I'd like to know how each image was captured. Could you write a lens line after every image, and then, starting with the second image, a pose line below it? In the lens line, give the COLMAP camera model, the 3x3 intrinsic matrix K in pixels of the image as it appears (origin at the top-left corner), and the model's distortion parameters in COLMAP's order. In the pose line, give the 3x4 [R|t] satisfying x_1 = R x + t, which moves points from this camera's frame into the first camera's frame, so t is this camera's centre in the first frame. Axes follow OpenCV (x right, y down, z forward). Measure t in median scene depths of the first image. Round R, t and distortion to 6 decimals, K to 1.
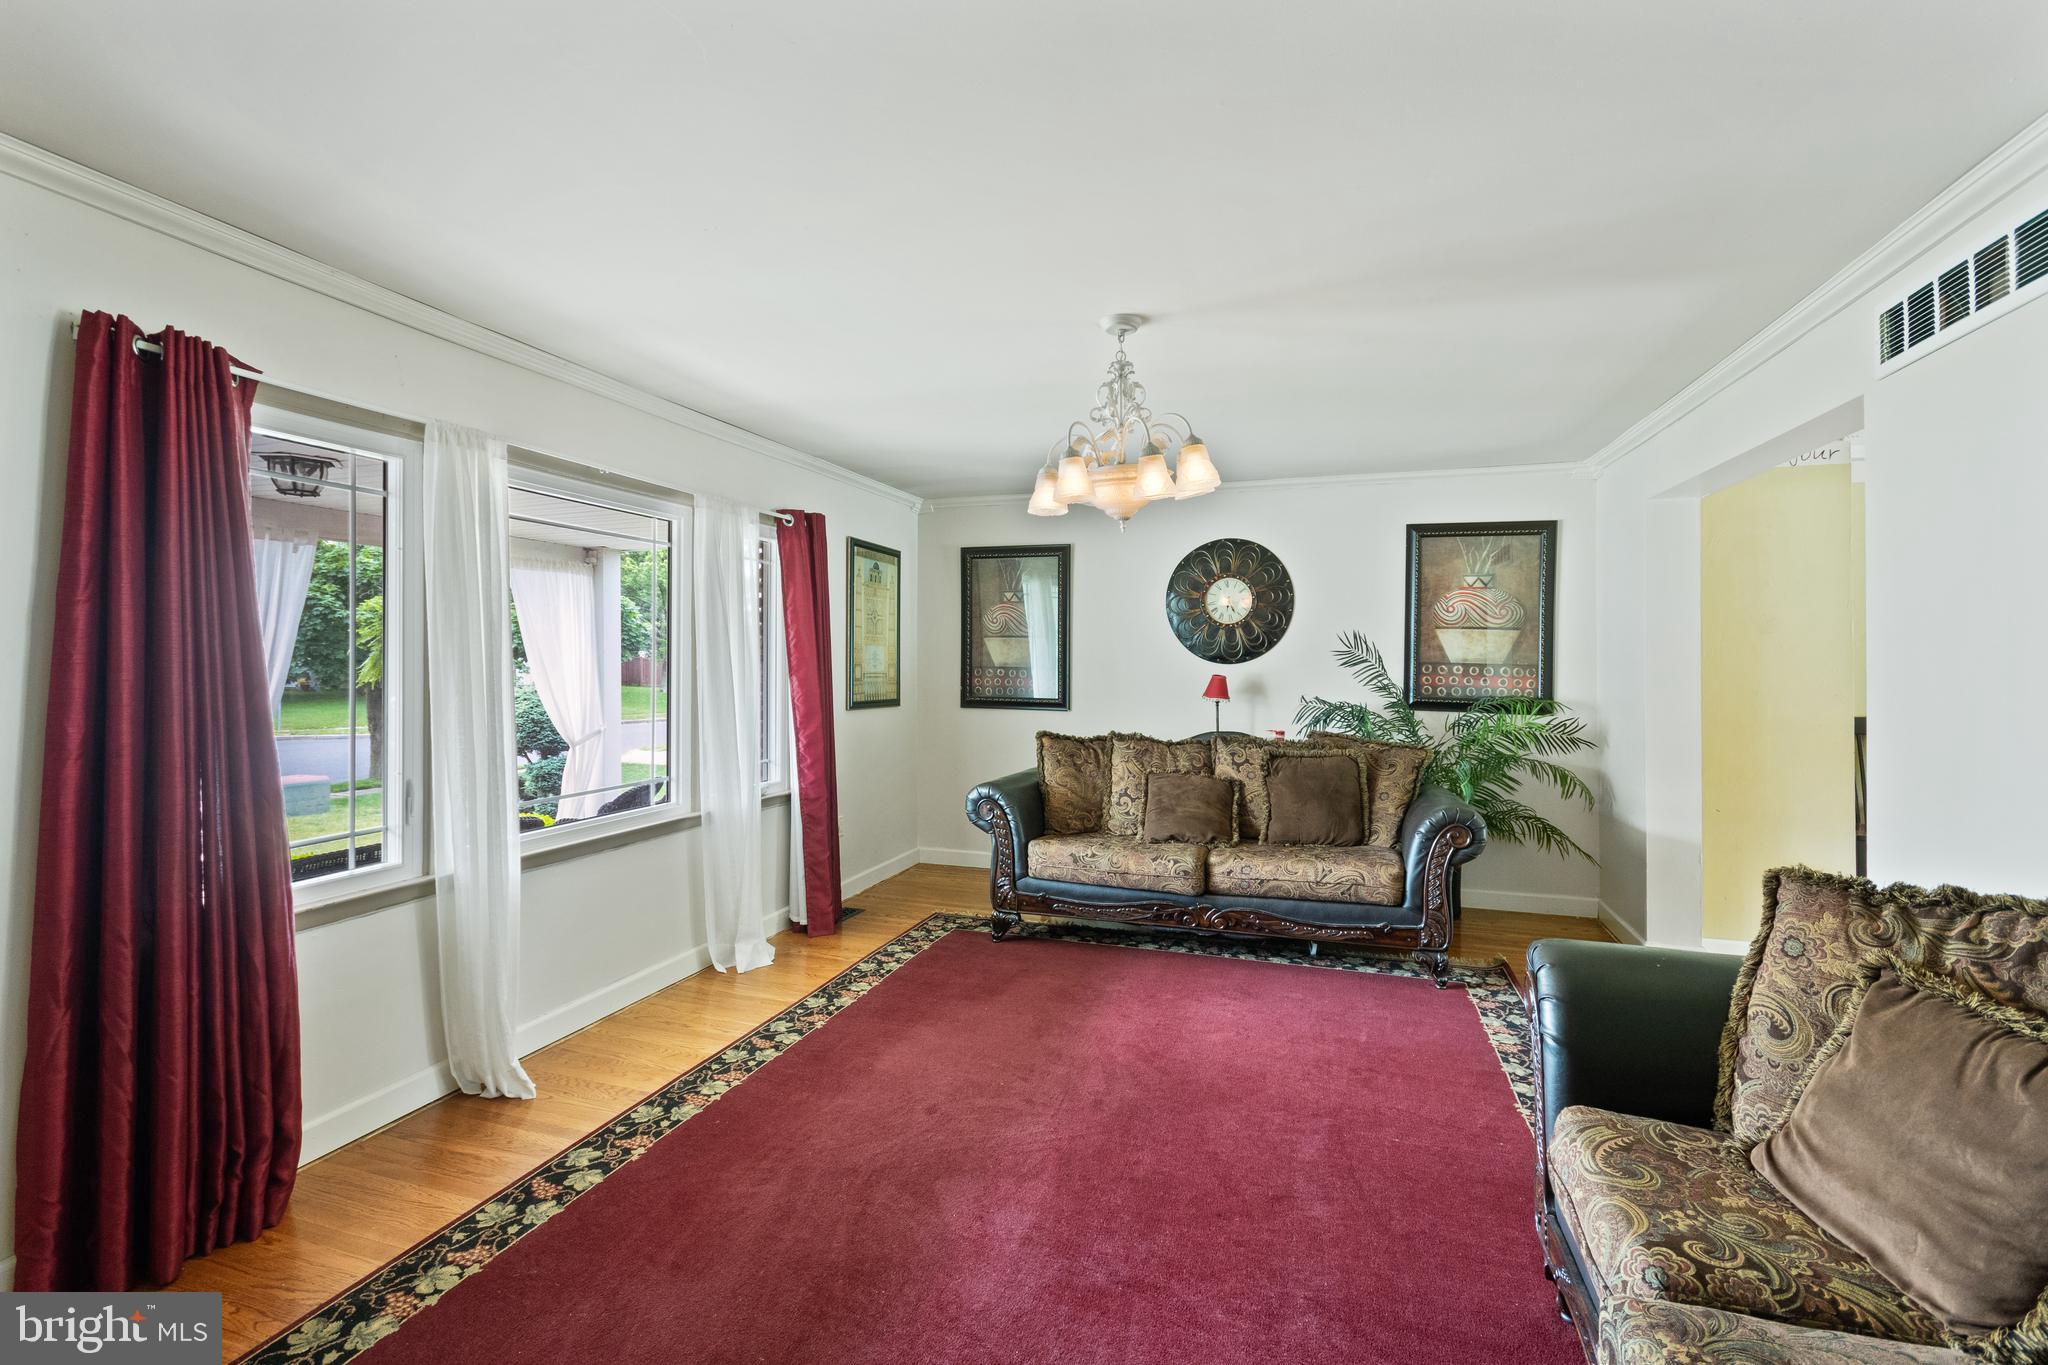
lens RADIAL K [[909.4, 0, 1022.4], [0, 909.4, 664.4], [0, 0, 1]] dist [0.001806, 0.001594]
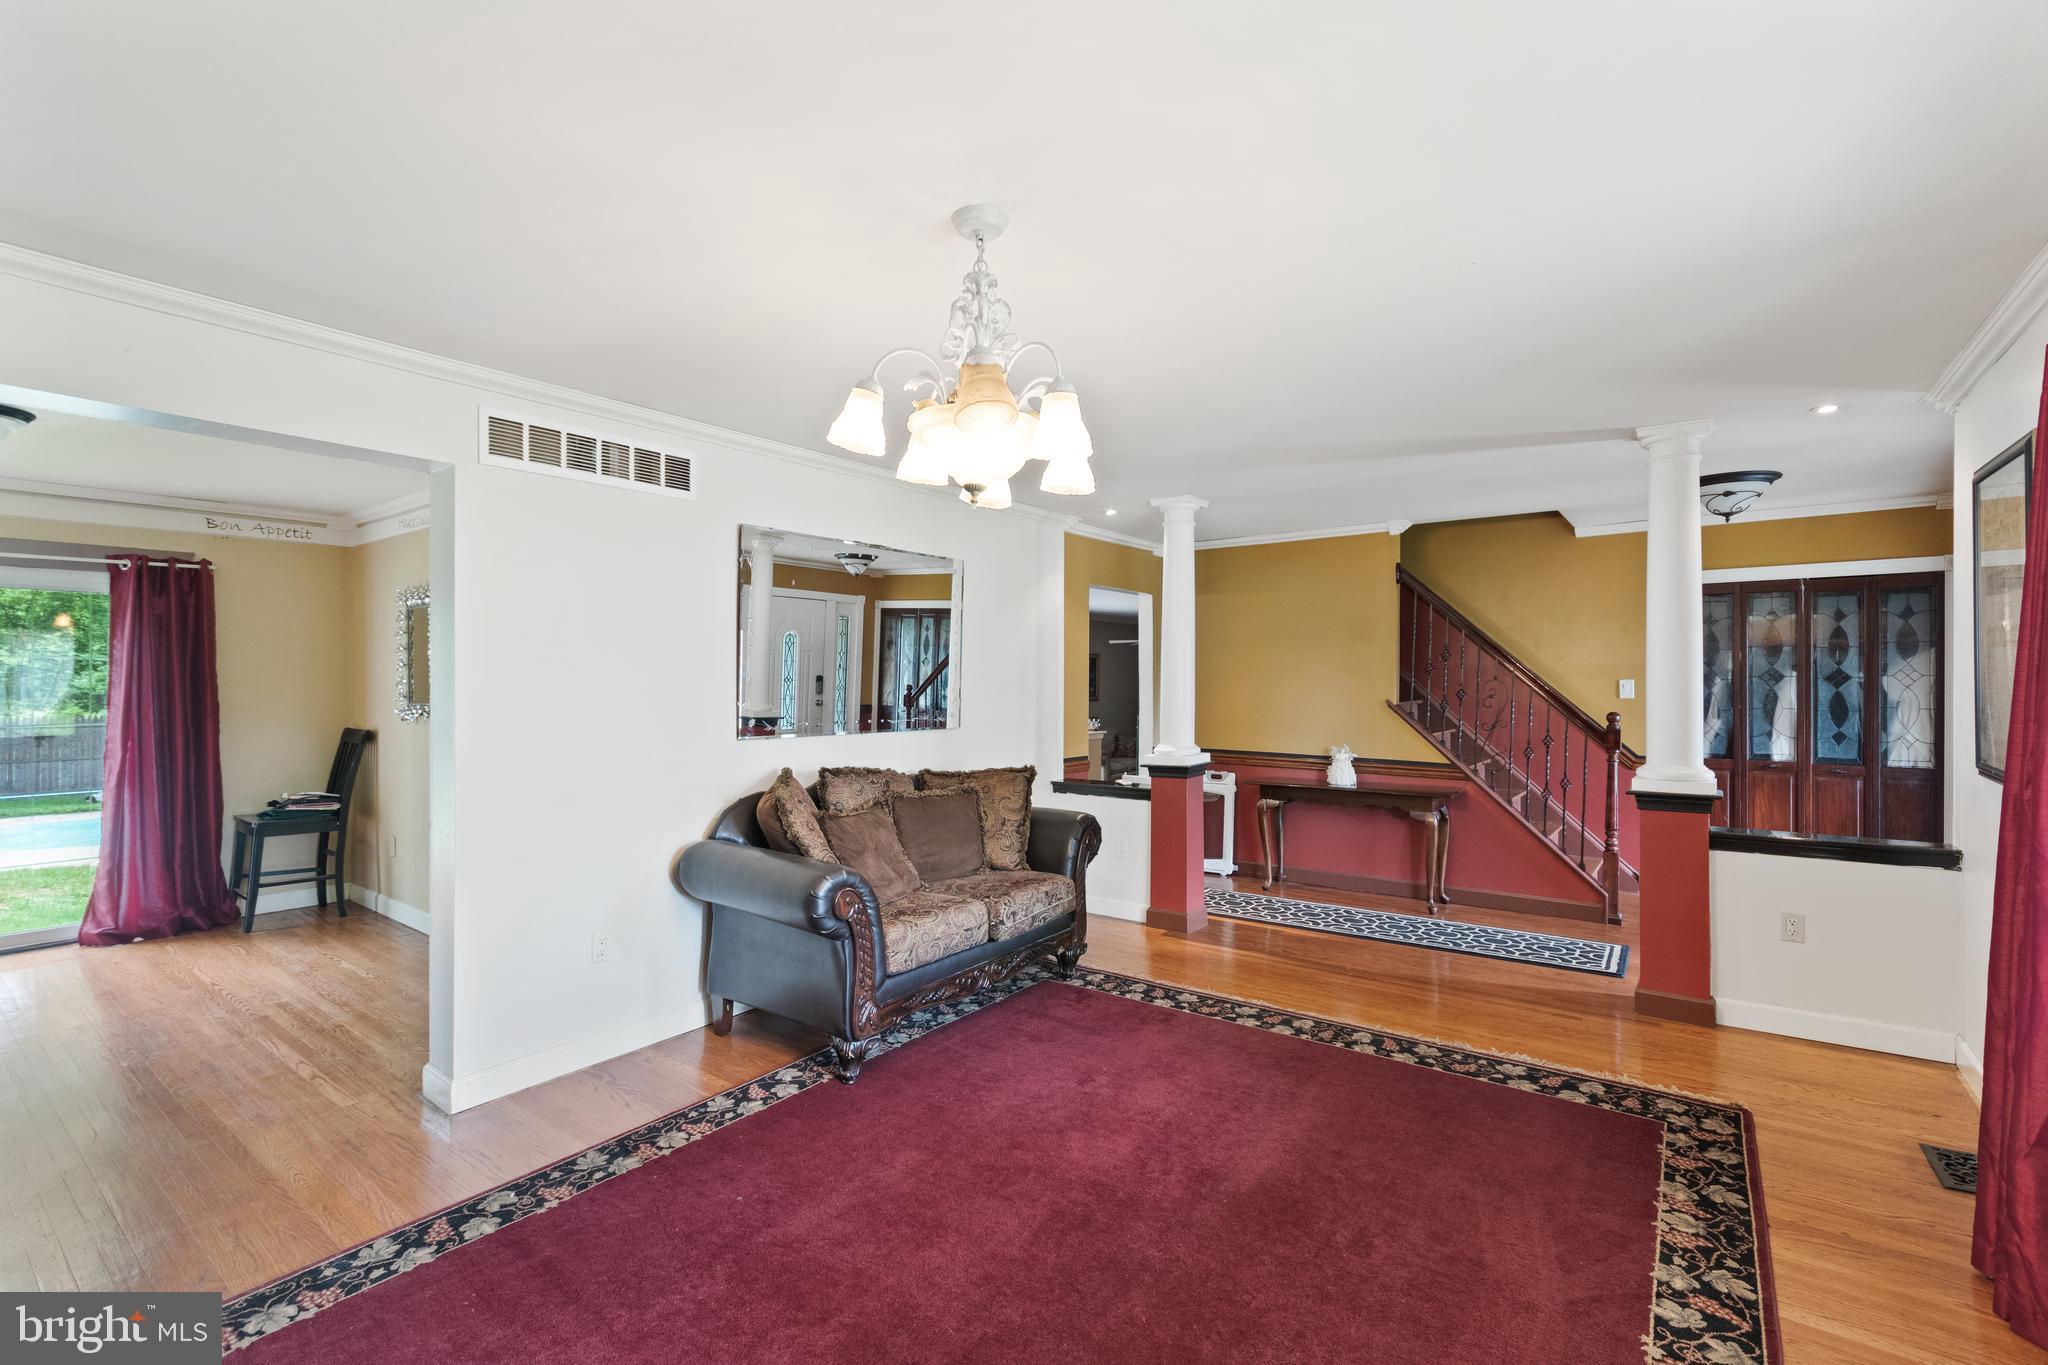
lens RADIAL K [[909.4, 0, 1023.3], [0, 909.4, 691.1], [0, 0, 1]] dist [0.001806, 0.001594]
pose [[-0.948366, -0.003679, 0.317156, -0.129069], [0.003077, 0.999779, 0.020797, -0.016996], [-0.317162, 0.020700, -0.948145, 1.449735]]
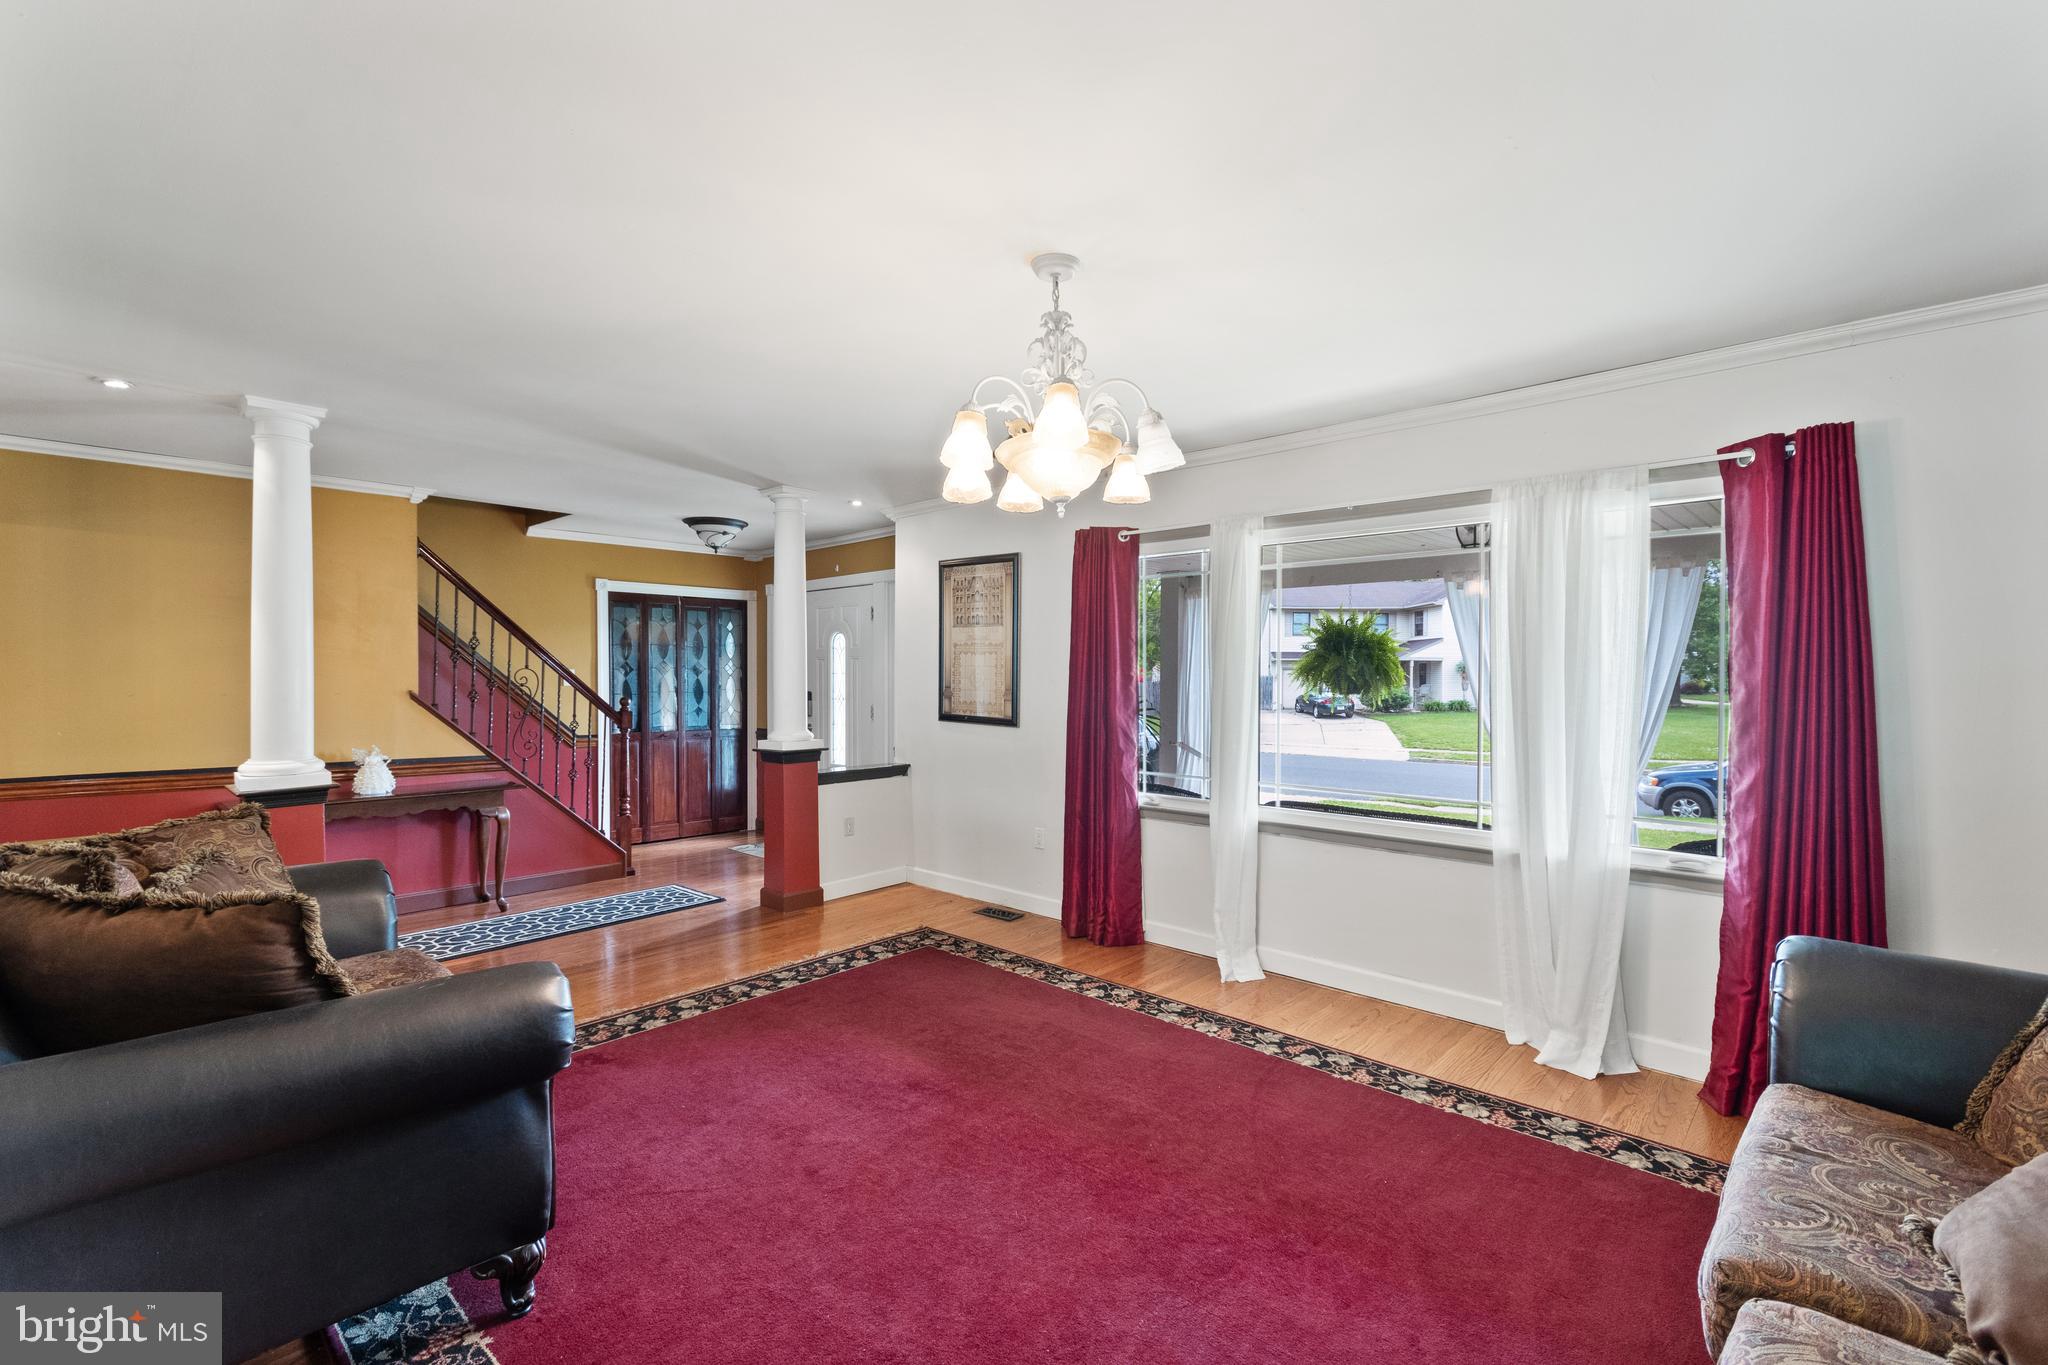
lens RADIAL K [[909.4, 0, 1033.1], [0, 909.4, 680.5], [0, 0, 1]] dist [0.001806, 0.001594]
pose [[-0.403626, 0.003901, -0.914916, 0.767081], [-0.010050, 0.999912, 0.008697, -0.002500], [0.914869, 0.012705, -0.403551, 1.139355]]
